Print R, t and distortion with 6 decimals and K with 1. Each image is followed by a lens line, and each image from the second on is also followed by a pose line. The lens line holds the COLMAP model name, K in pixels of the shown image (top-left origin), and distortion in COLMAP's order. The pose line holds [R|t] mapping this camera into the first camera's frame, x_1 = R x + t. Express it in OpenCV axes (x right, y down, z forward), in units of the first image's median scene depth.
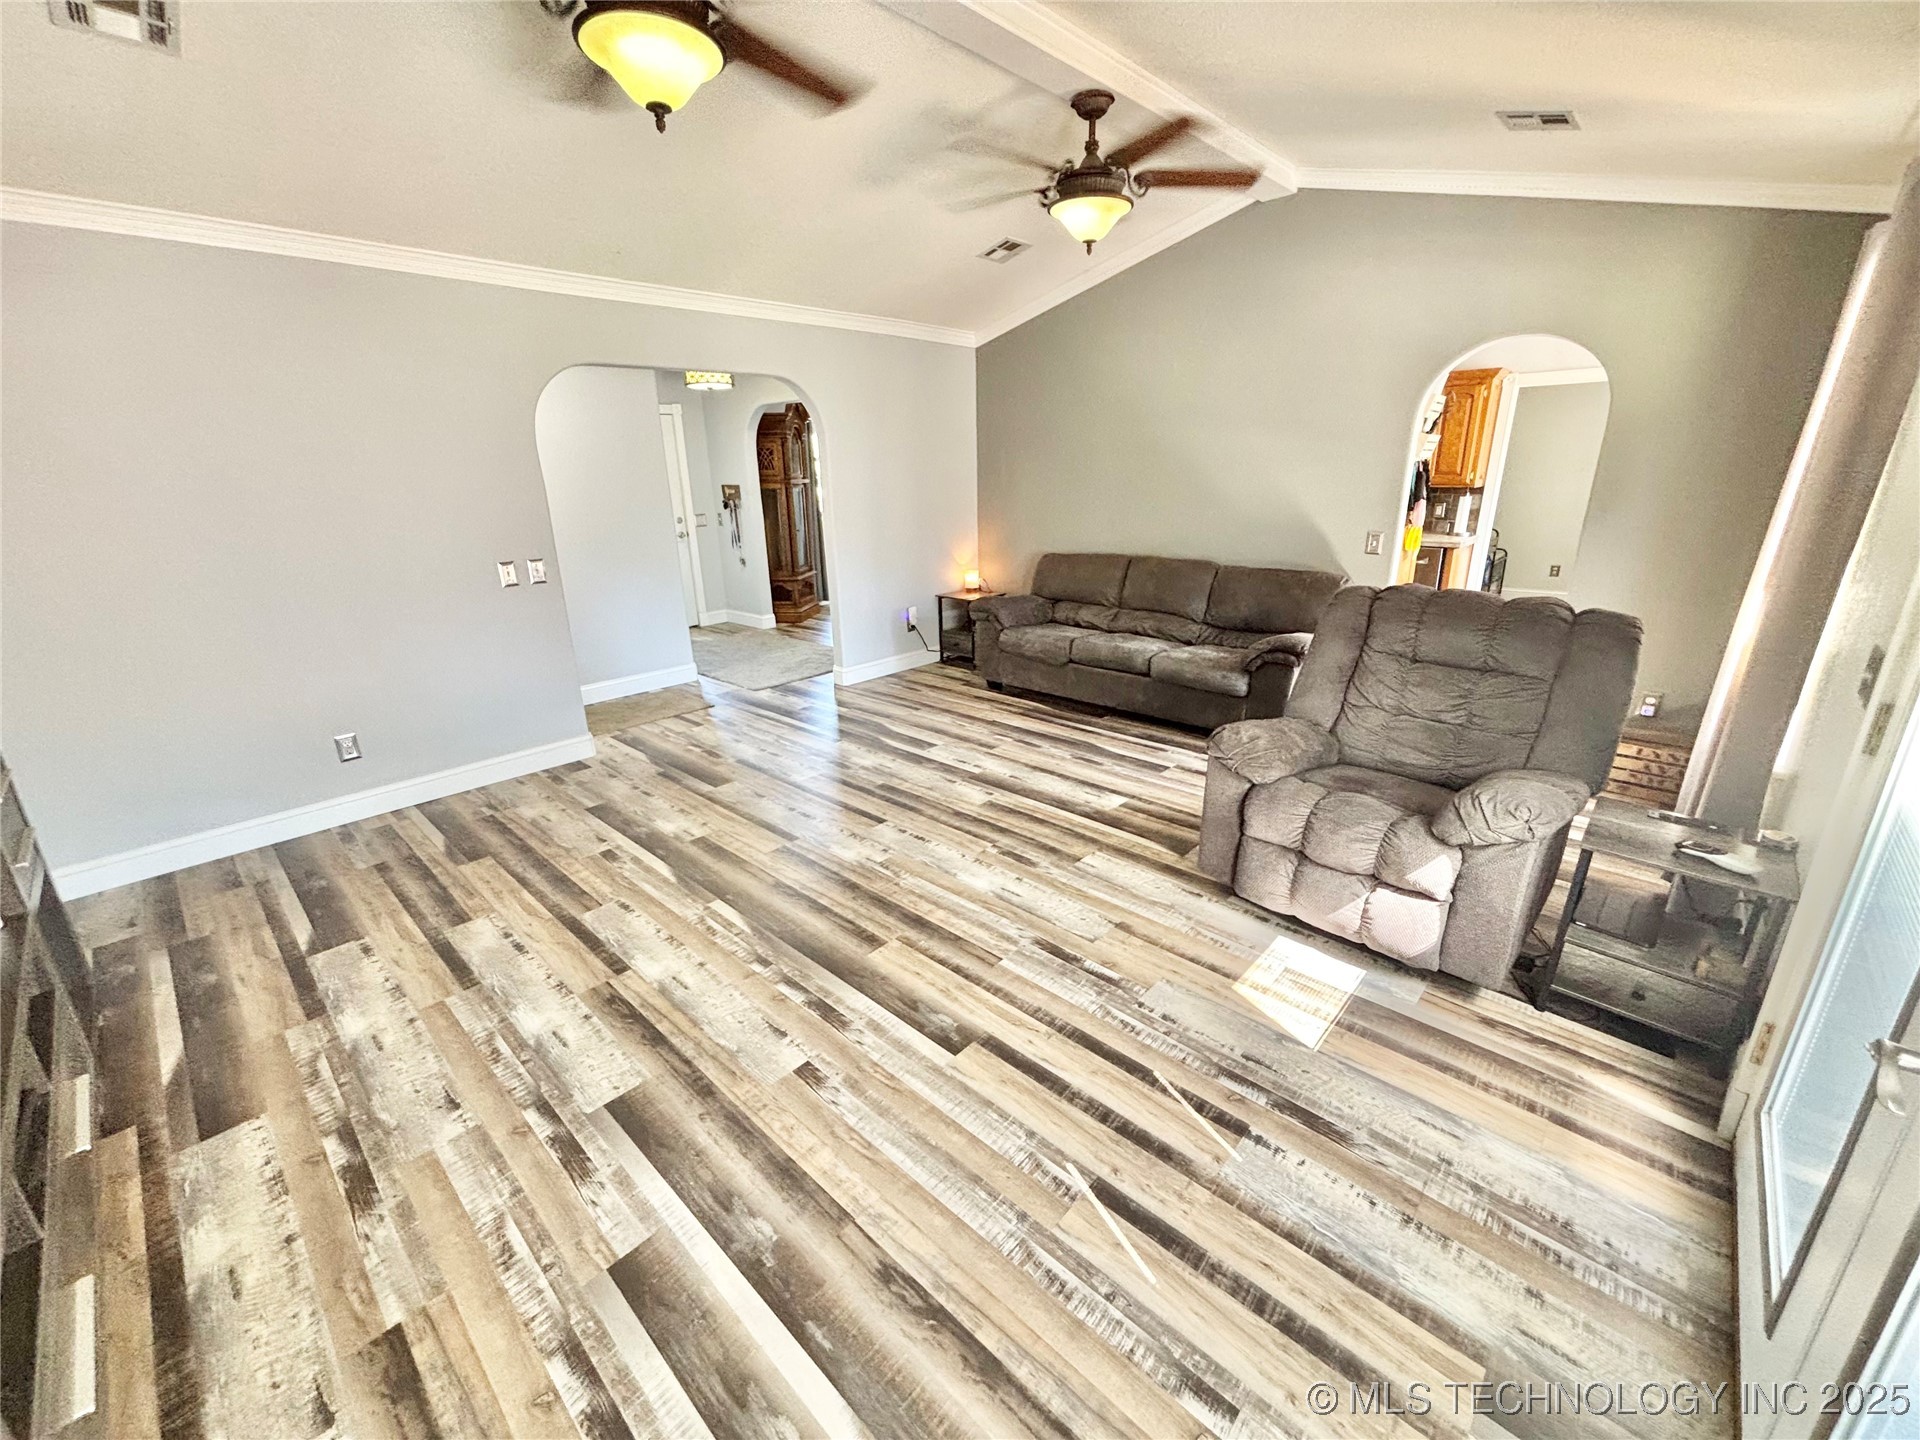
lens RADIAL K [[780.6, 0, 953.3], [0, 780.6, 714.8], [0, 0, 1]] dist [0.002604, -0.007001]
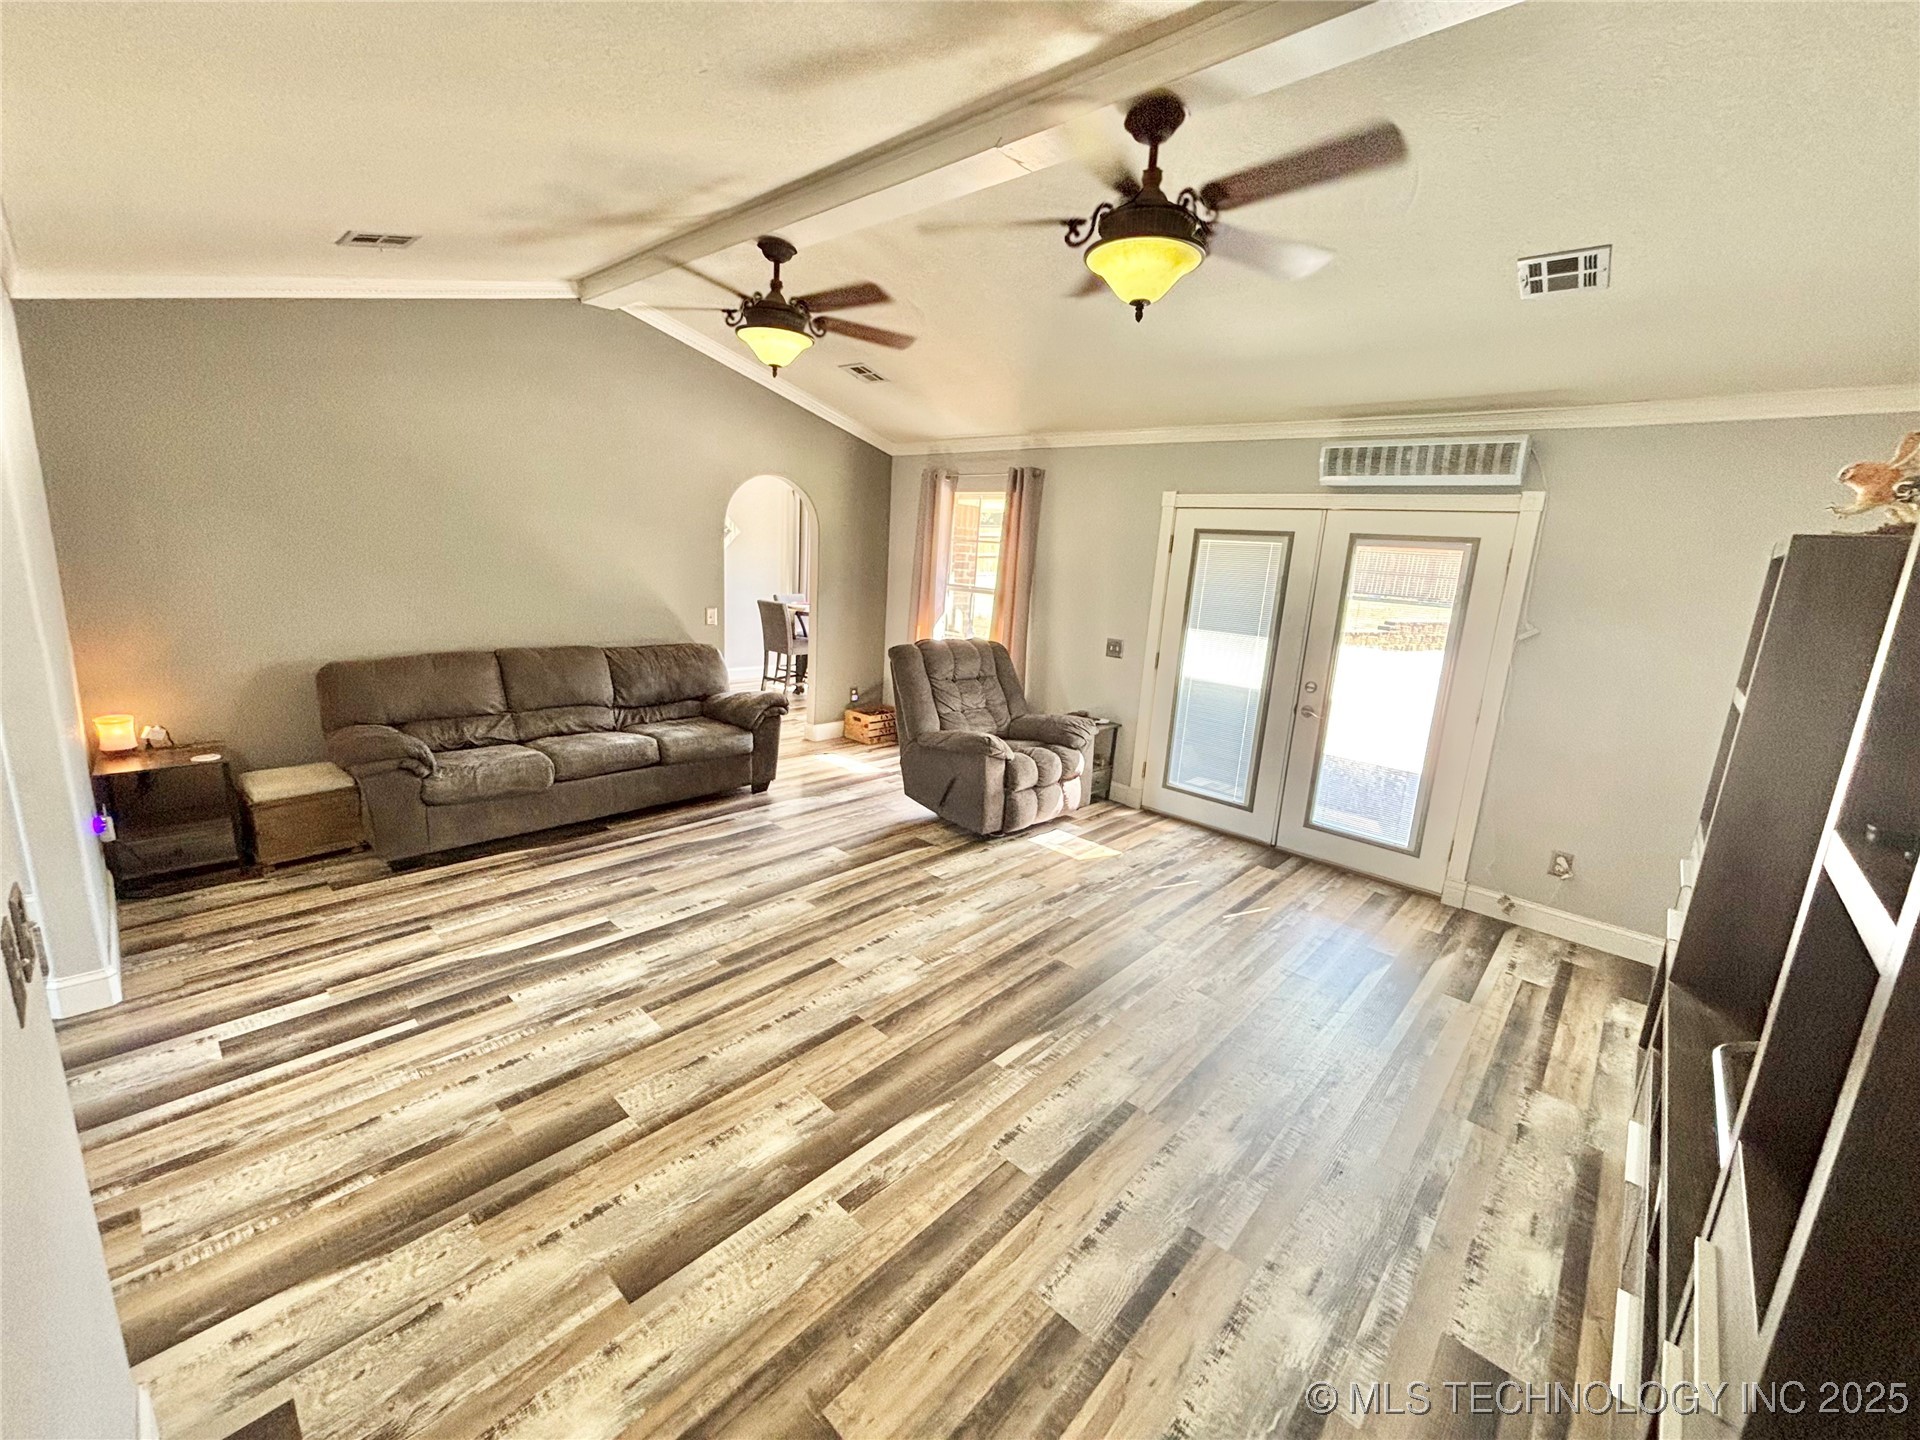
lens RADIAL K [[764.9, 0, 954.0], [0, 764.9, 711.4], [0, 0, 1]] dist [-0.009543, 0.000232]
pose [[-0.001528, -0.196872, 0.980428, -0.890627], [0.249820, 0.949267, 0.191004, -0.267363], [-0.968291, 0.245222, 0.047732, 0.739237]]
